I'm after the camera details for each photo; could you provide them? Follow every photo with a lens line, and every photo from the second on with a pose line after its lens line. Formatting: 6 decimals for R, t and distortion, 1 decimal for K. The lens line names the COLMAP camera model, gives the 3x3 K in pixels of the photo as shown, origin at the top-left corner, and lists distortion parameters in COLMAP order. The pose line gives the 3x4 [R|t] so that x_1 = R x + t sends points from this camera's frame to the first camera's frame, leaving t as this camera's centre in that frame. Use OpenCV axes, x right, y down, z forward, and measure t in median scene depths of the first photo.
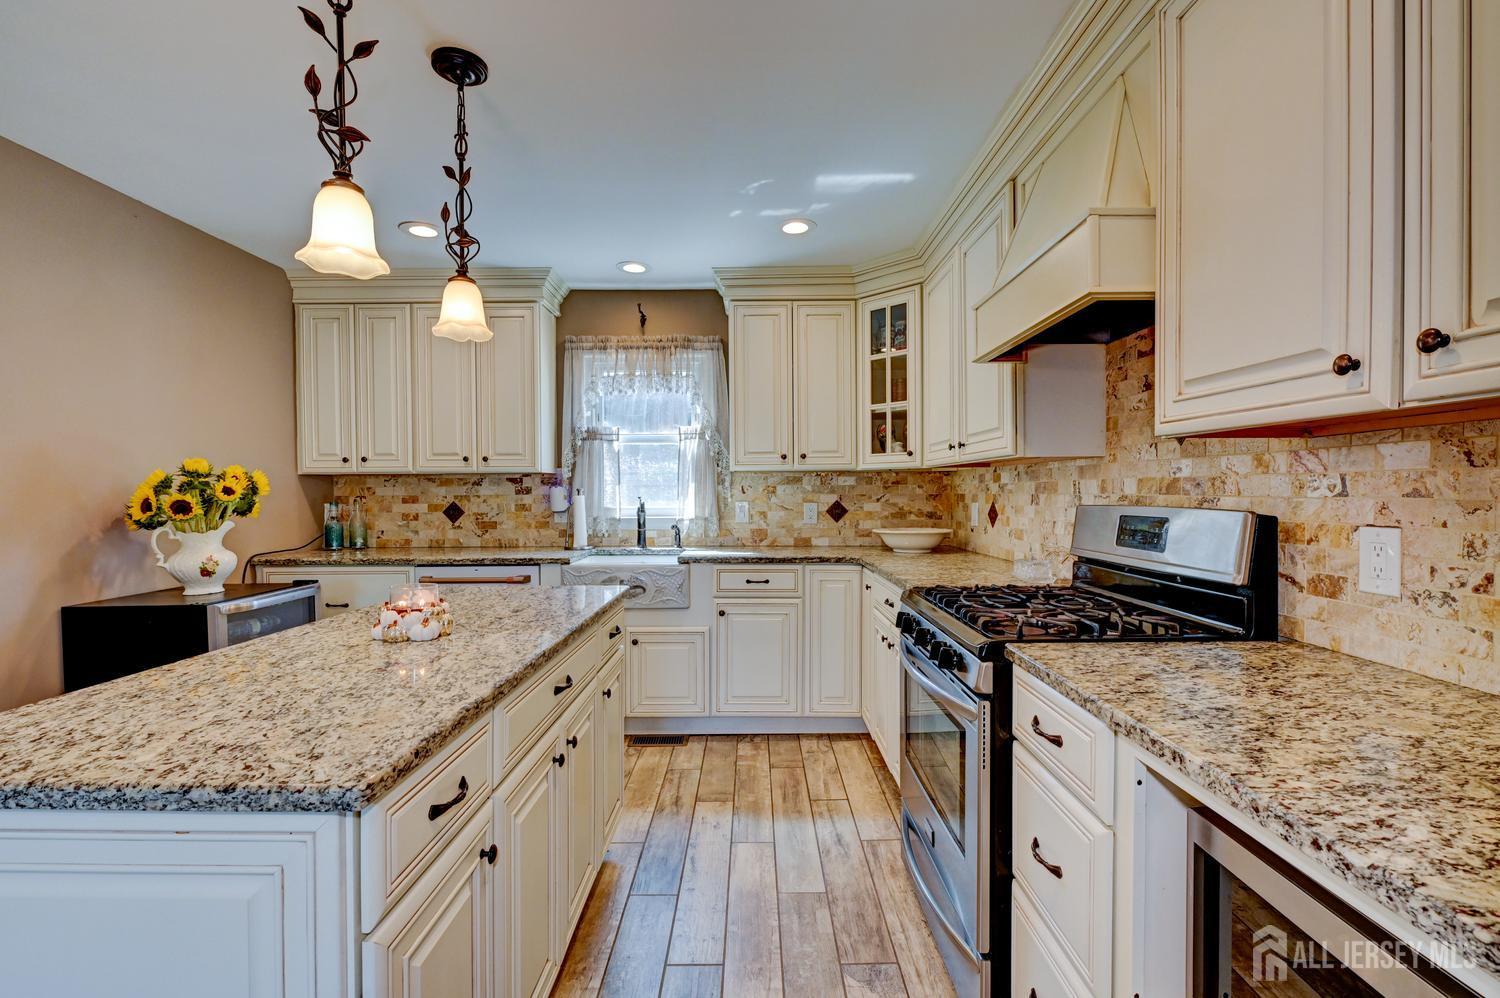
lens RADIAL K [[647.0, 0, 750.0], [0, 647.0, 499.0], [0, 0, 1]] dist [-0.006903, -0.000821]
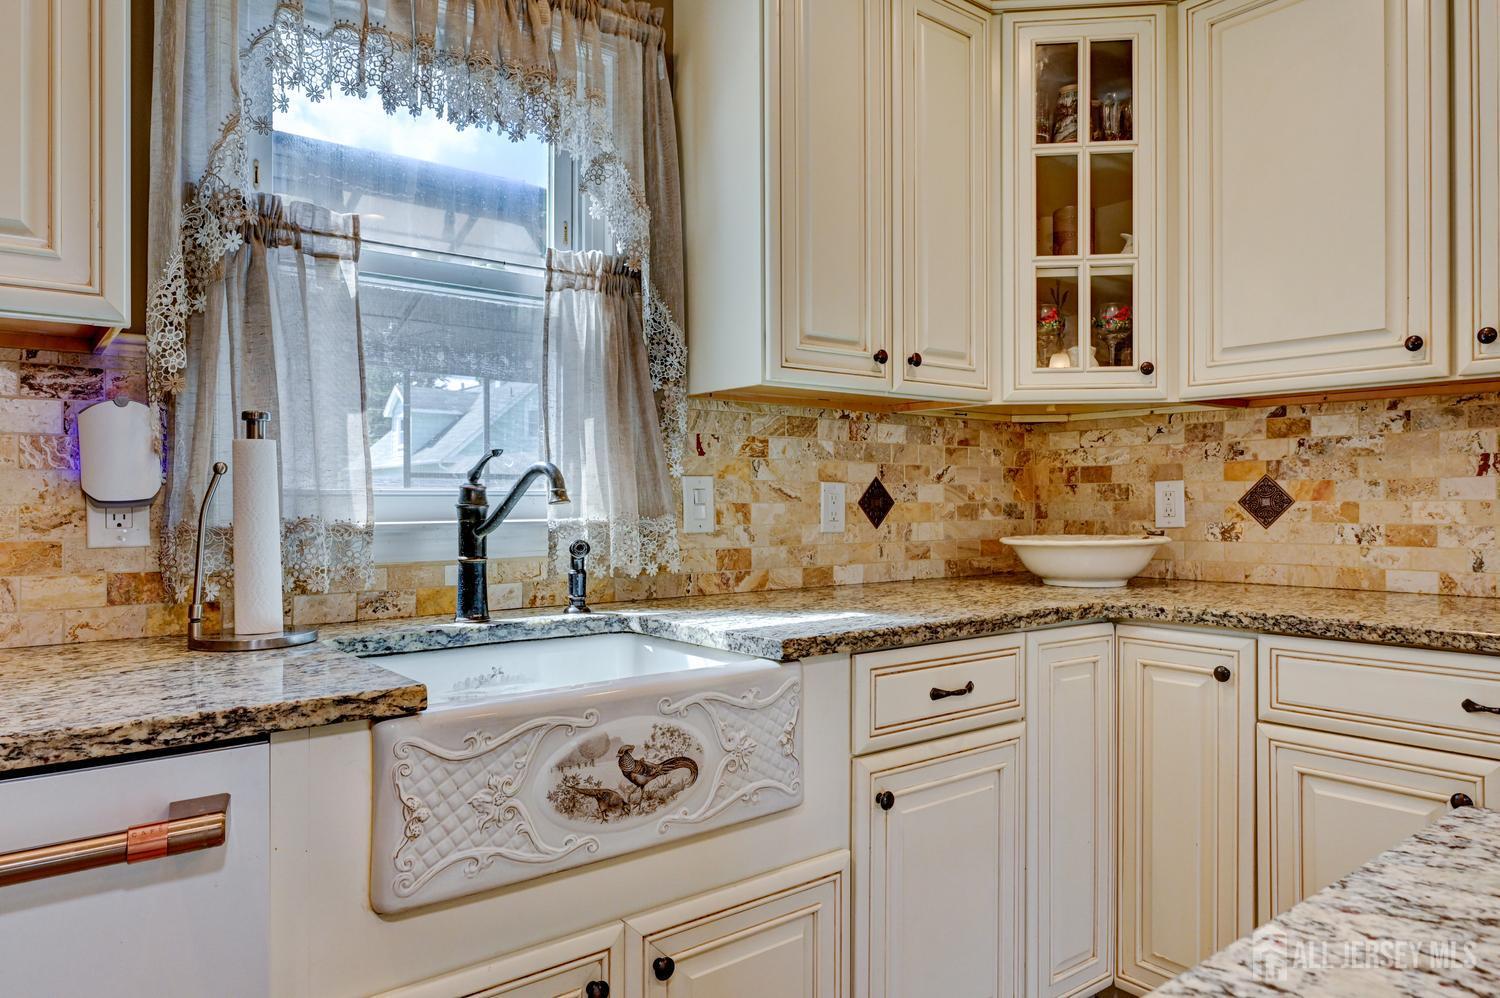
lens RADIAL K [[971.7, 0, 757.6], [0, 971.7, 499.8], [0, 0, 1]] dist [-0.006123, 0.000200]
pose [[0.778732, 0.002544, 0.627351, -0.392862], [0.005964, 0.999917, -0.011459, 0.027966], [-0.627328, 0.012665, 0.778652, 0.633966]]
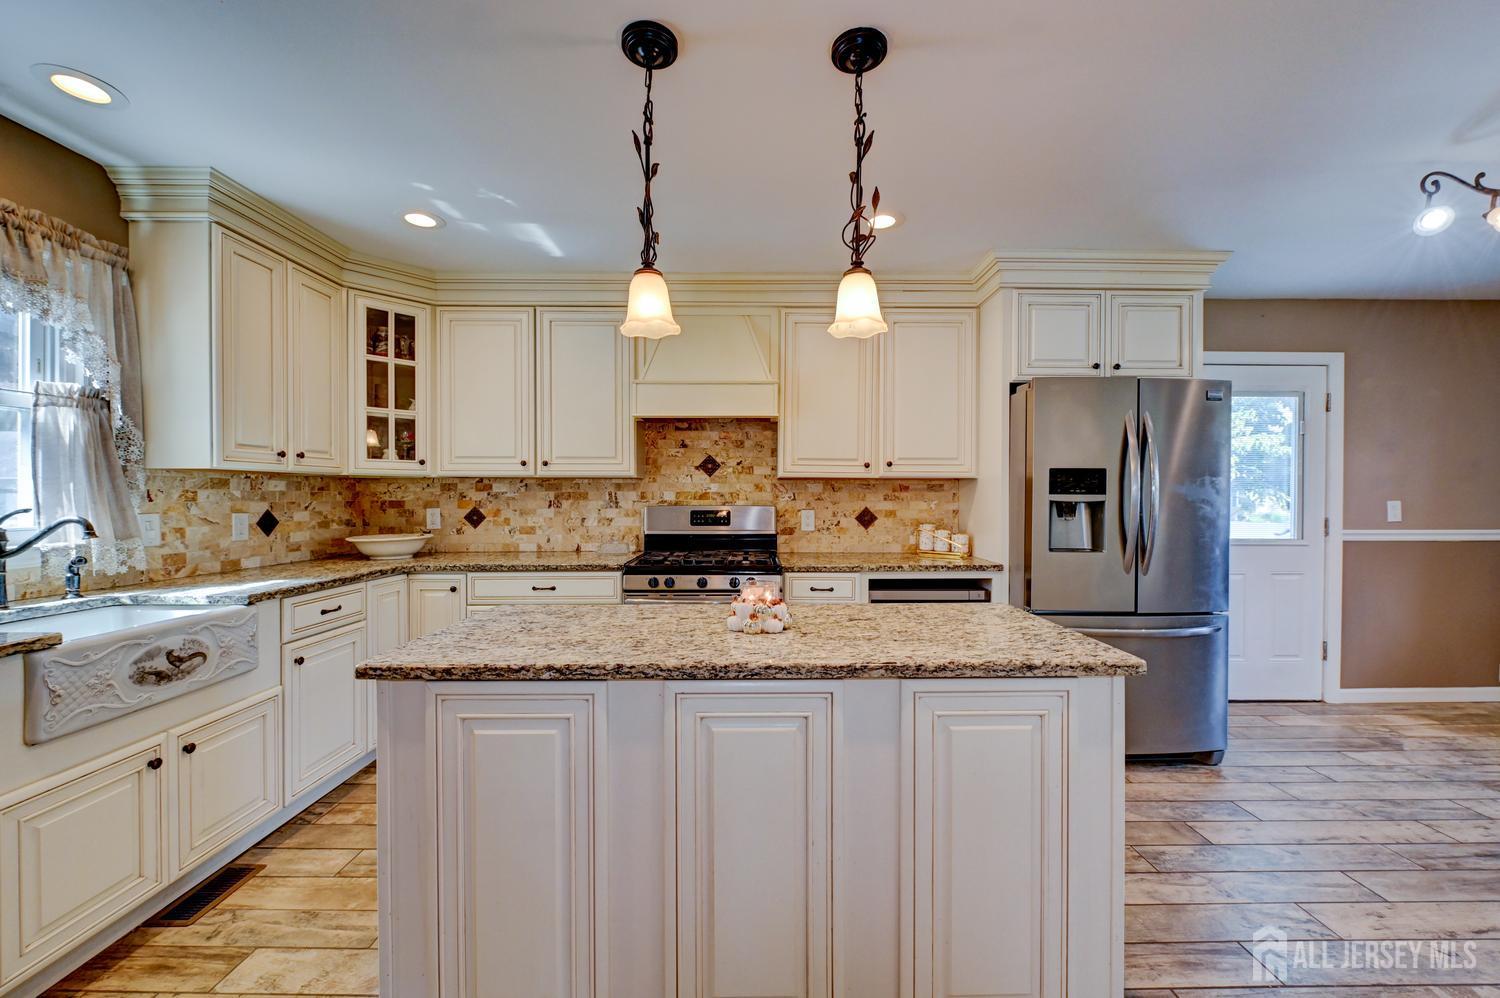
lens RADIAL K [[590.9, 0, 753.5], [0, 590.9, 501.5], [0, 0, 1]] dist [-0.002416, -0.000767]
pose [[0.002690, -0.005127, 0.999983, -0.702836], [0.011381, 0.999922, 0.005096, -0.005472], [-0.999932, 0.011367, 0.002748, 0.455962]]
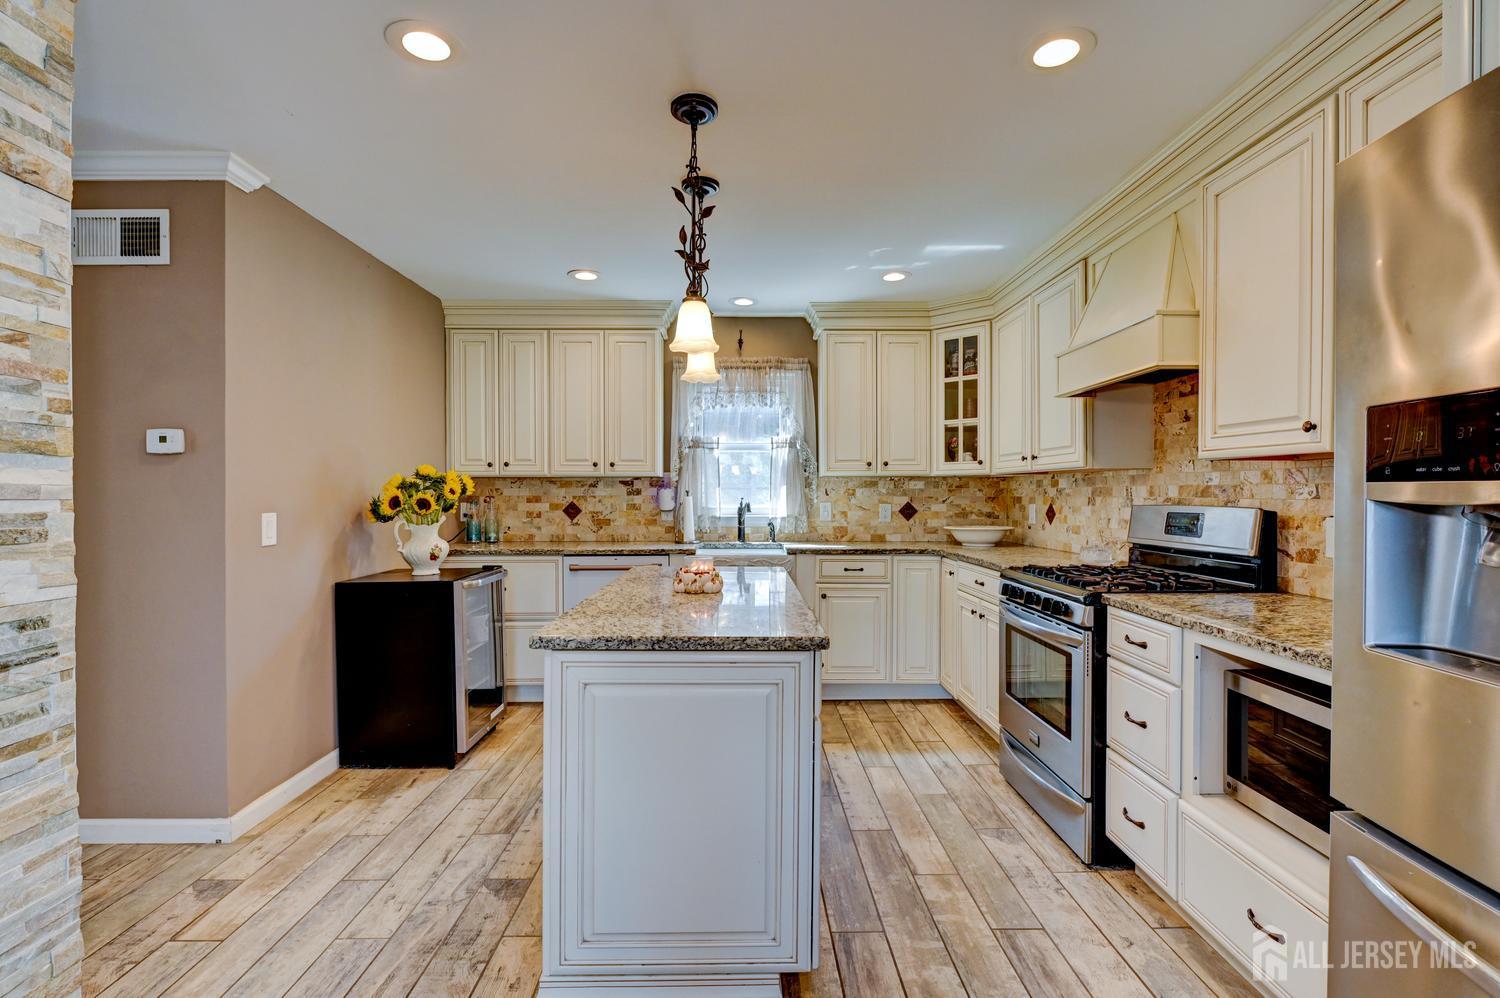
lens RADIAL K [[693.2, 0, 753.0], [0, 693.2, 498.4], [0, 0, 1]] dist [-0.004321, 0.000011]
pose [[0.999749, 0.004732, 0.021908, -0.196138], [-0.004627, 0.999978, -0.004820, 0.003892], [-0.021931, 0.004717, 0.999748, -0.261322]]
